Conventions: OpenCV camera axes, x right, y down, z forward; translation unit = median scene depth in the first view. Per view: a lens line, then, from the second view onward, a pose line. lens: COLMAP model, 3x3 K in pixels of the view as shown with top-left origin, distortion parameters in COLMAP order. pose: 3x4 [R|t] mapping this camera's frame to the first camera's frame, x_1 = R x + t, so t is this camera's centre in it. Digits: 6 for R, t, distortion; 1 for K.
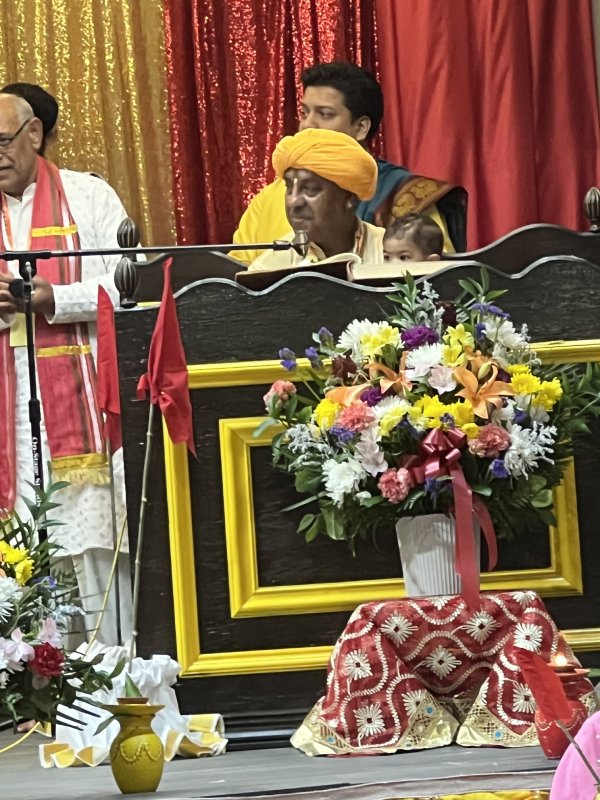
lens RADIAL K [[5210.1, 0, 300.0], [0, 5210.1, 400.0], [0, 0, 1]] dist [-0.040105, -12.359964]
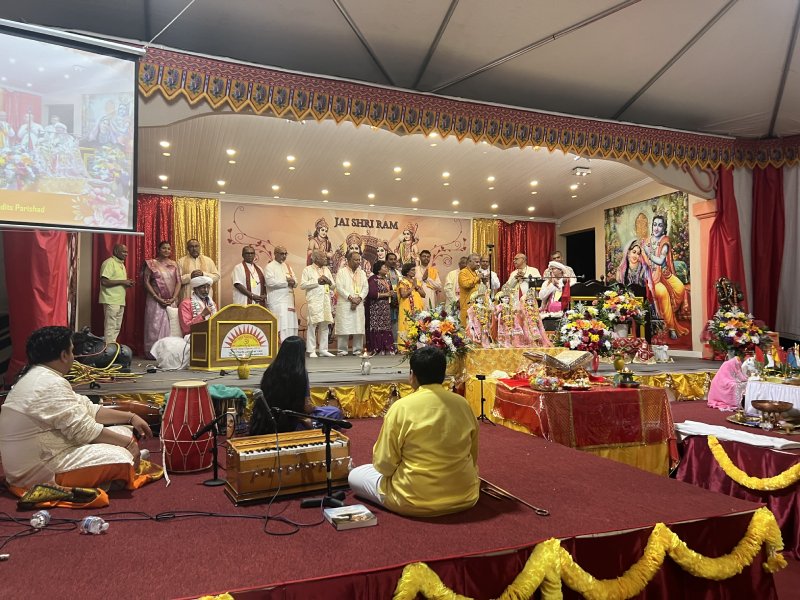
lens RADIAL K [[590.5, 0, 397.8], [0, 590.5, 298.1], [0, 0, 1]] dist [0.081175, -0.109830]
pose [[0.991800, 0.070651, 0.106497, -0.306787], [-0.068029, 0.997289, -0.028056, 0.029379], [-0.108191, 0.020581, 0.993917, 0.348626]]
